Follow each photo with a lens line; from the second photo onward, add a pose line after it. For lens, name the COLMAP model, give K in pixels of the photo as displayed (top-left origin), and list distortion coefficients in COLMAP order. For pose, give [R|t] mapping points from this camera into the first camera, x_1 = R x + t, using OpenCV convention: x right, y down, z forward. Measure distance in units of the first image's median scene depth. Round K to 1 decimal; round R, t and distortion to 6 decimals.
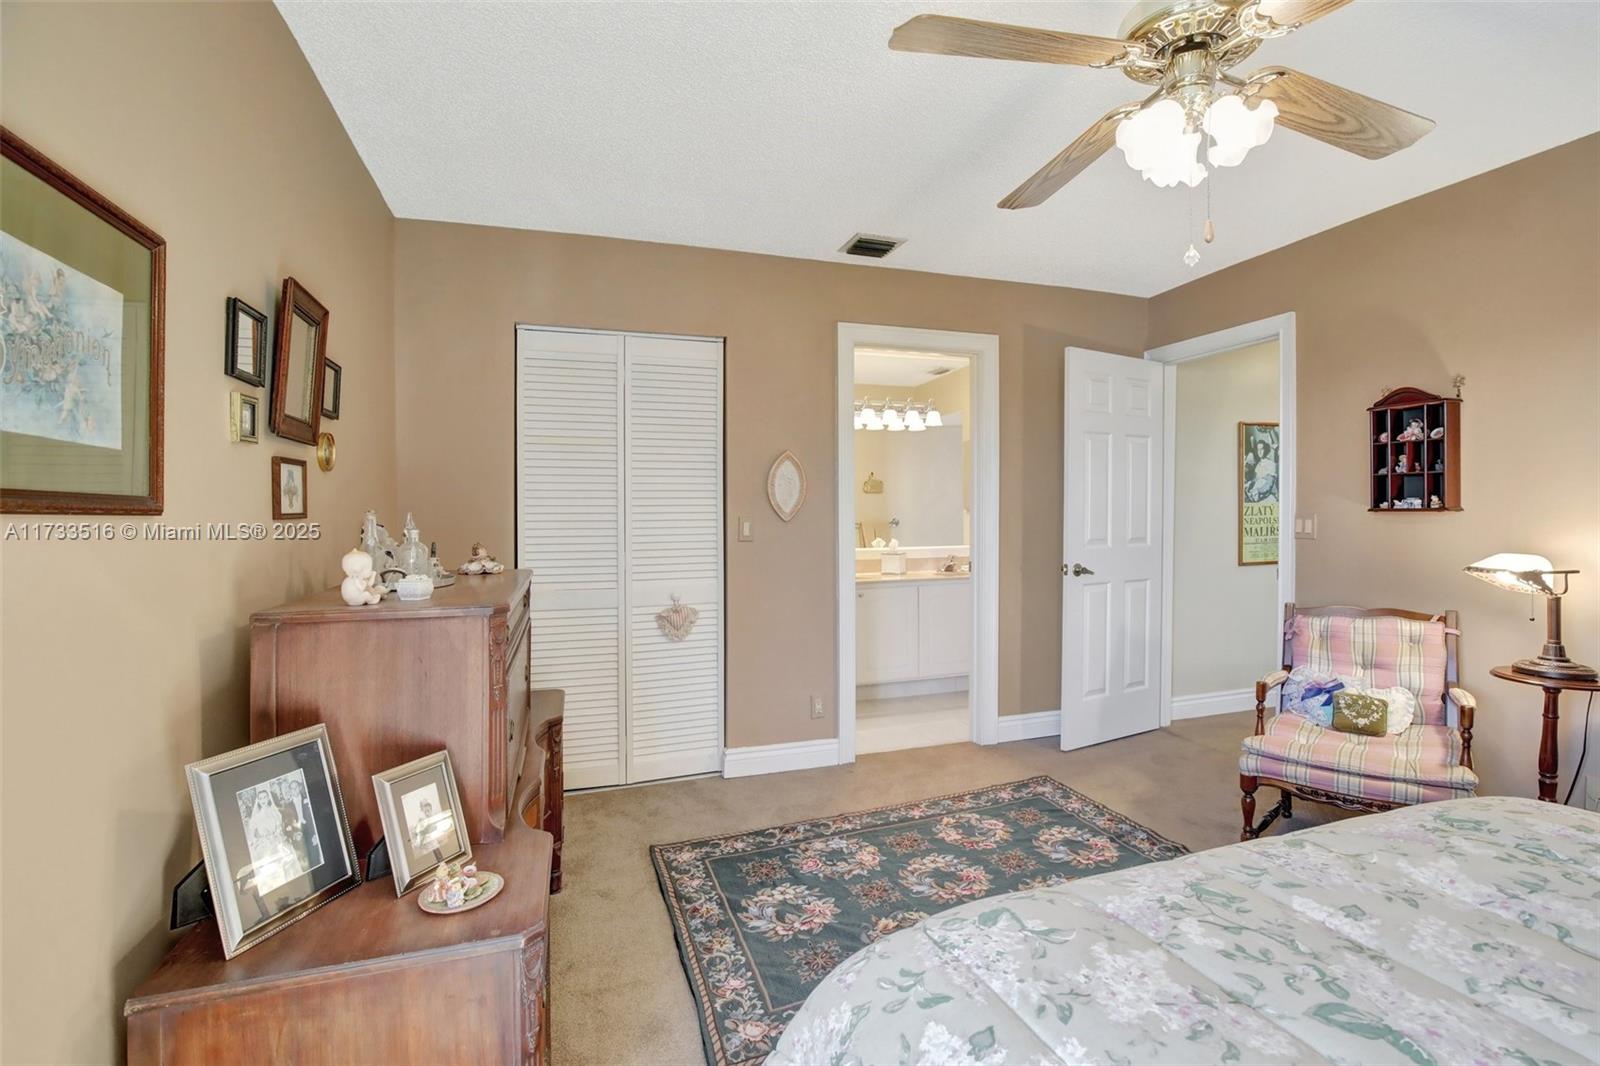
lens RADIAL K [[733.5, 0, 808.2], [0, 733.5, 513.4], [0, 0, 1]] dist [-0.046235, 0.000029]
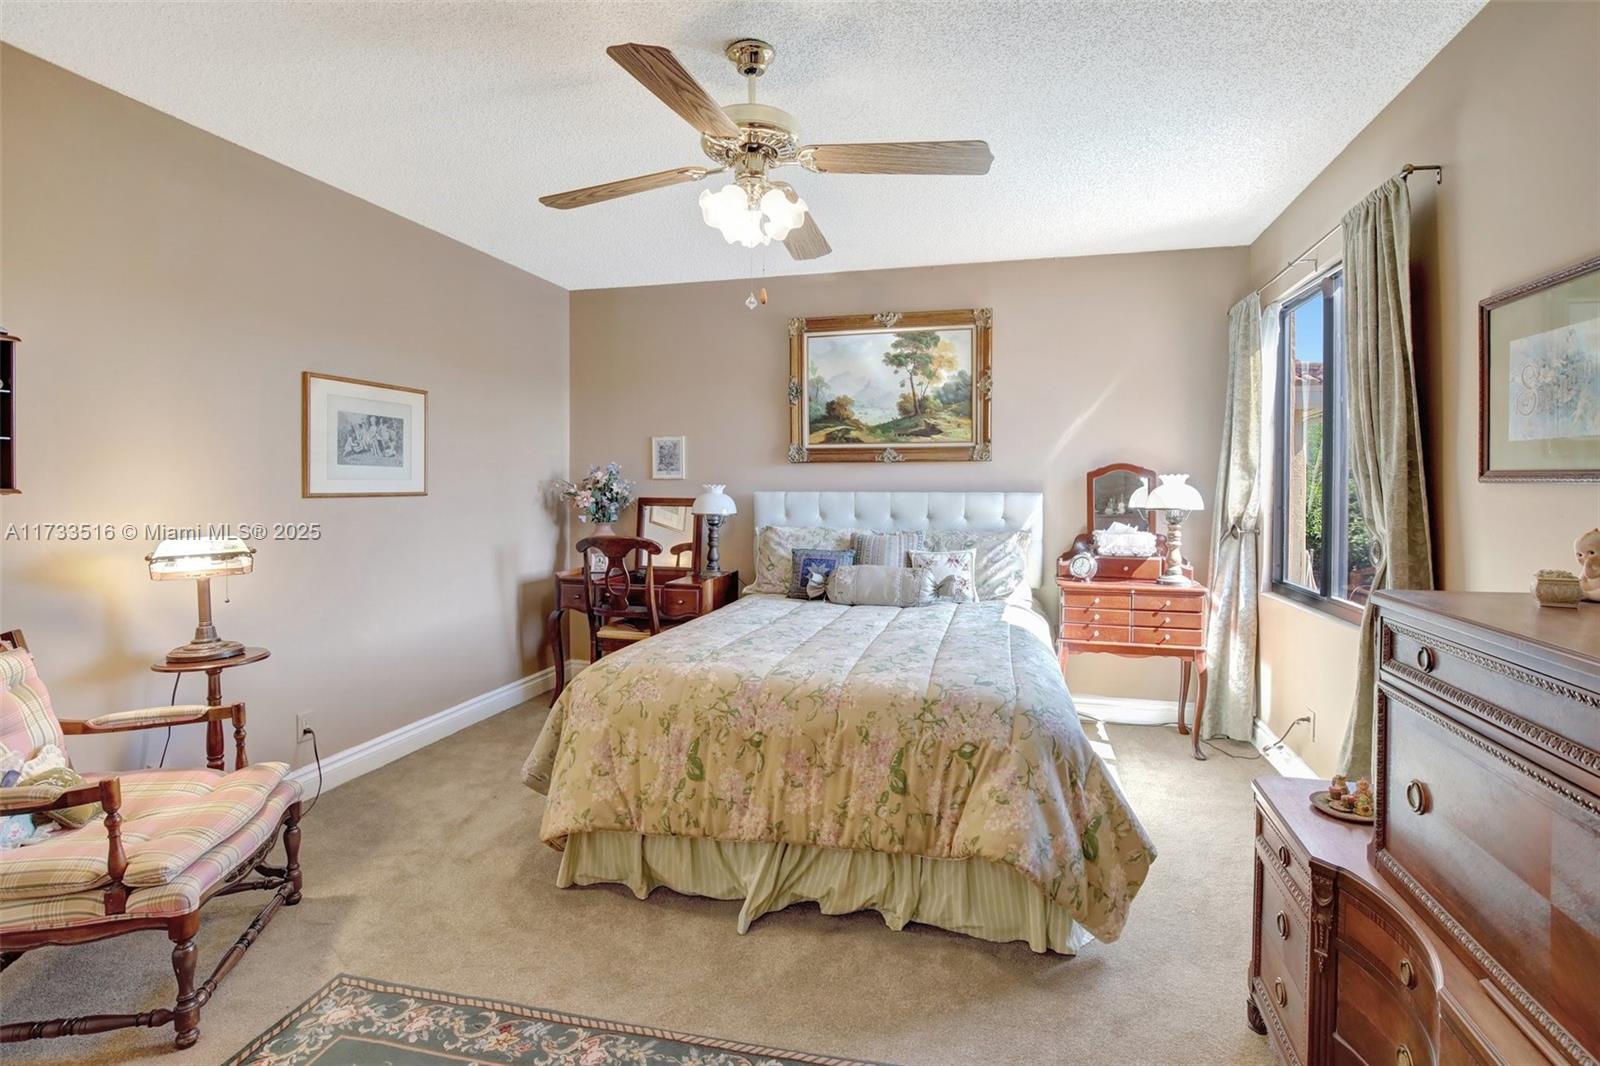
lens RADIAL K [[759.4, 0, 815.5], [0, 759.4, 497.7], [0, 0, 1]] dist [-0.017937, 0.000842]
pose [[-0.825240, -0.000641, 0.564782, -0.202856], [0.011173, 0.999785, 0.017460, -0.004084], [-0.564672, 0.020719, -0.825055, 1.162539]]
